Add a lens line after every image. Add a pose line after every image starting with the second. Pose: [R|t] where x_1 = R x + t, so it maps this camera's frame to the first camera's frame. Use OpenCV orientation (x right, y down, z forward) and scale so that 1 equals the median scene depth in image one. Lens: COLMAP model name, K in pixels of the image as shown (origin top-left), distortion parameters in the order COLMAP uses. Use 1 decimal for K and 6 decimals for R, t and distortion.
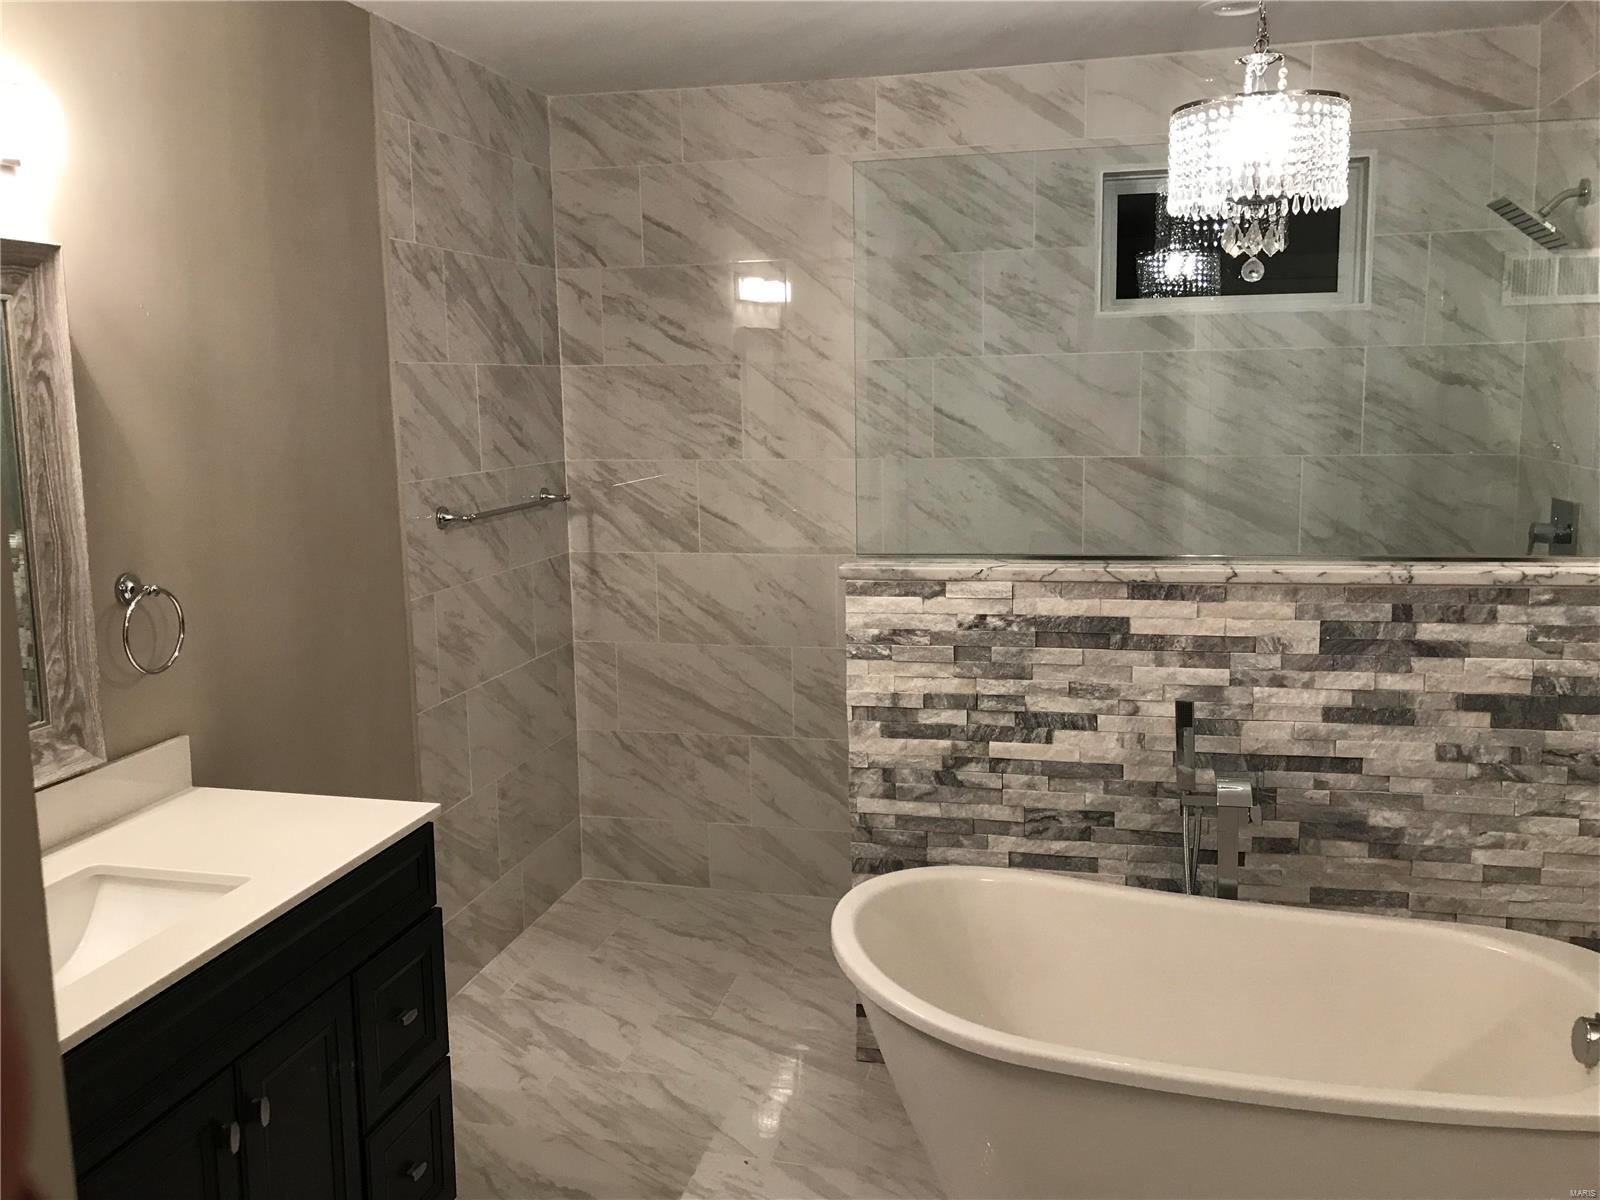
lens RADIAL K [[1361.4, 0, 802.3], [0, 1361.4, 592.8], [0, 0, 1]] dist [0.061463, -0.048419]
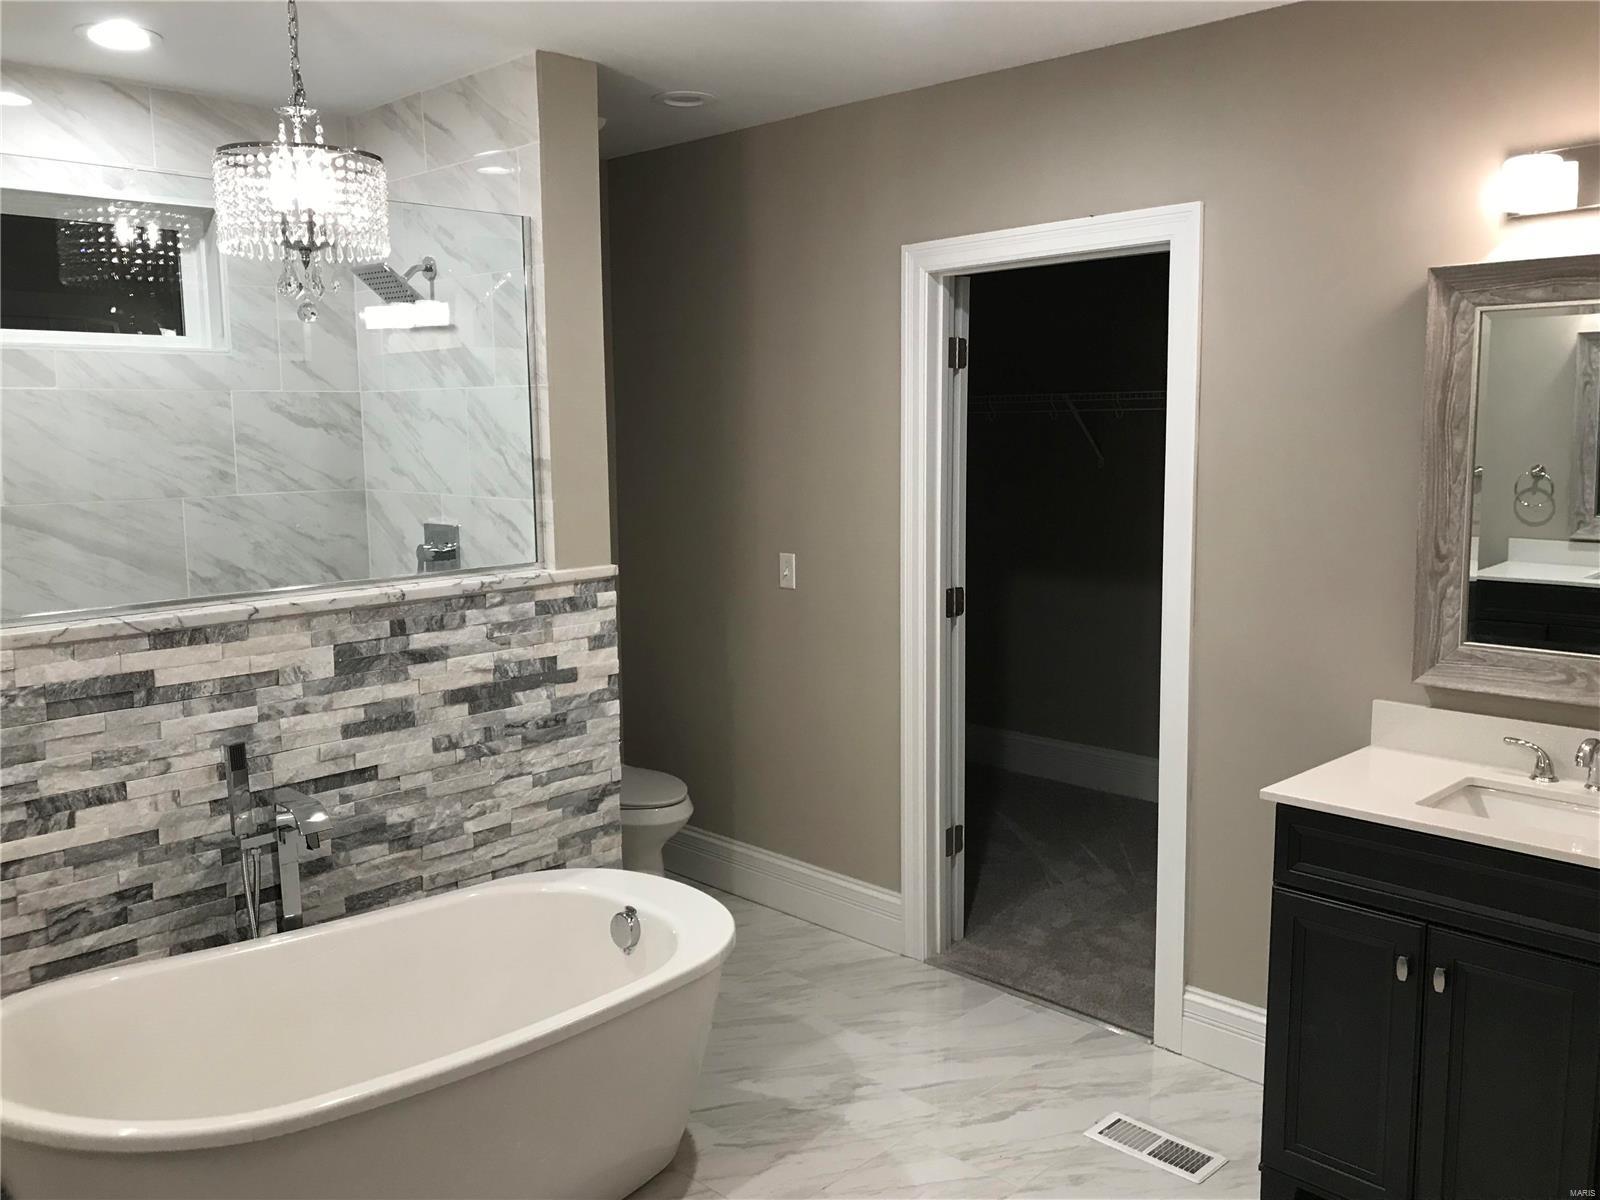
lens RADIAL K [[1361.4, 0, 815.2], [0, 1361.4, 596.2], [0, 0, 1]] dist [0.061463, -0.048419]
pose [[0.519031, -0.100573, 0.848818, -0.309221], [0.131296, 0.990649, 0.037093, -0.007073], [-0.844611, 0.092194, 0.527382, 0.113166]]
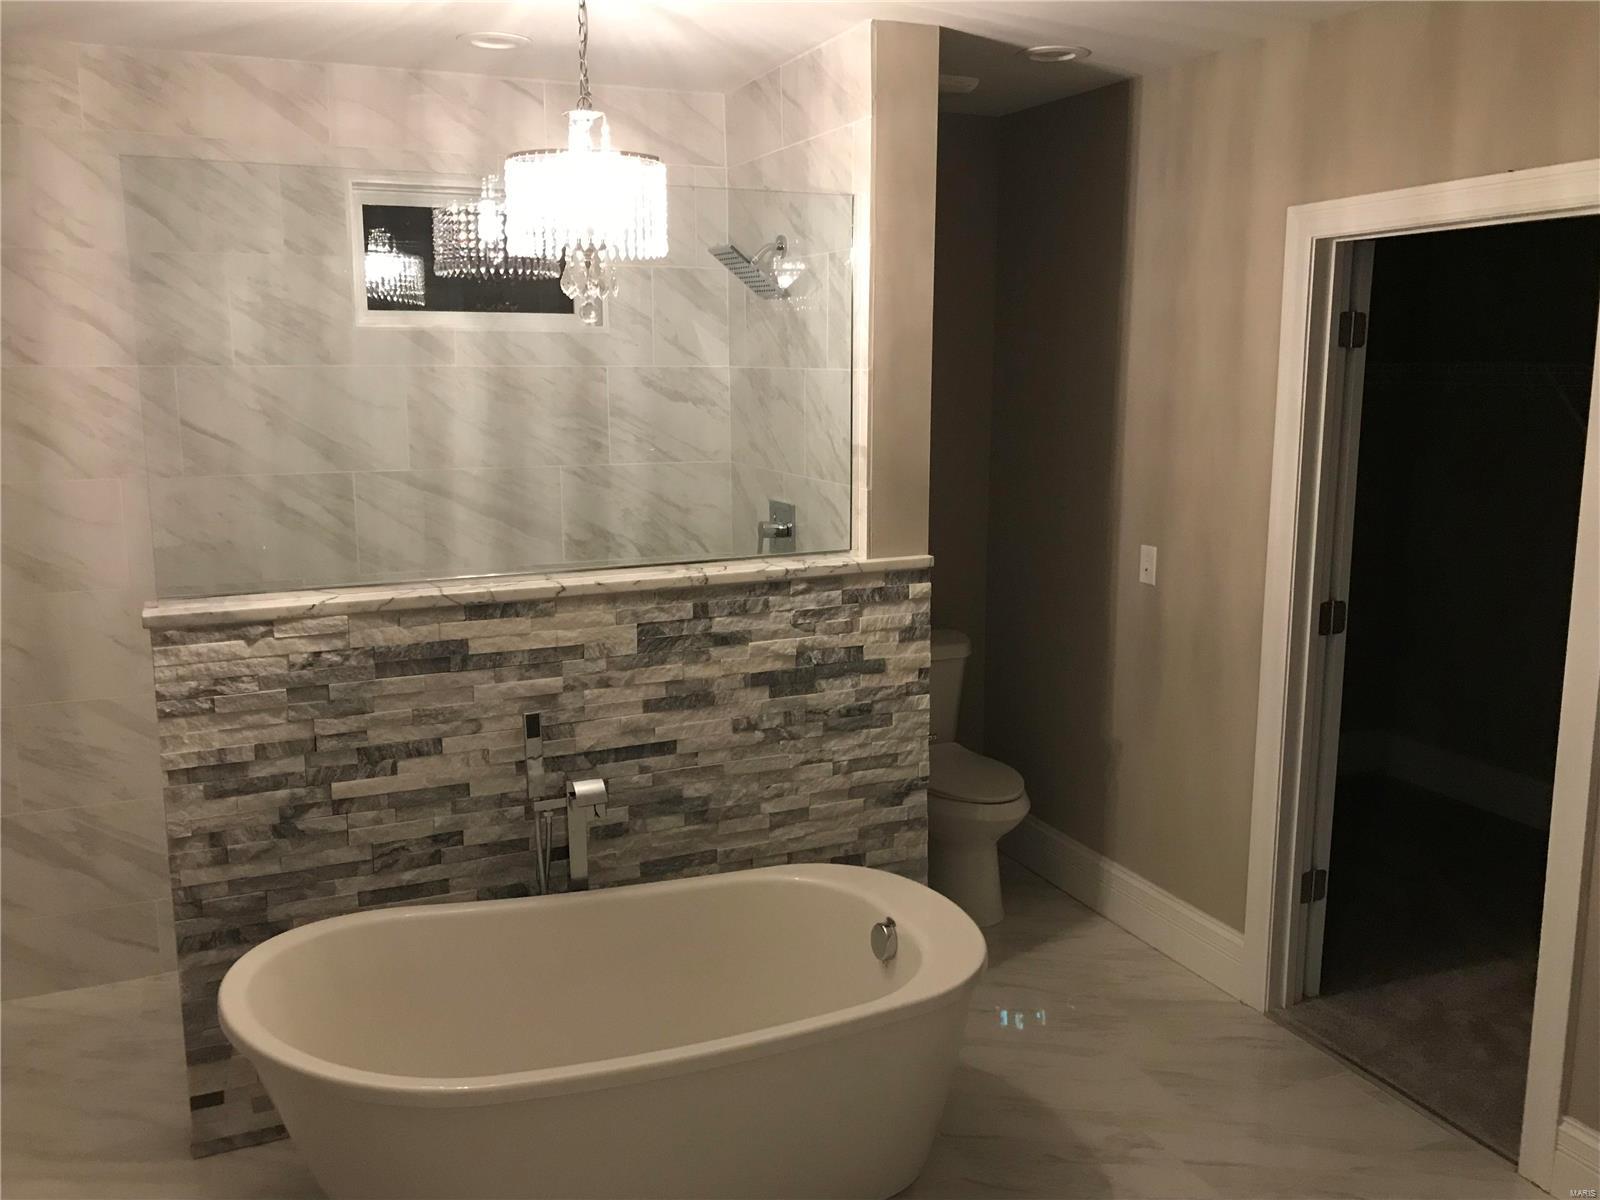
lens RADIAL K [[1361.4, 0, 814.0], [0, 1361.4, 592.0], [0, 0, 1]] dist [0.061463, -0.048419]
pose [[0.796685, -0.087168, 0.598075, -0.155644], [0.077081, 0.996118, 0.042503, -0.038651], [-0.599459, 0.012239, 0.800312, 0.030100]]
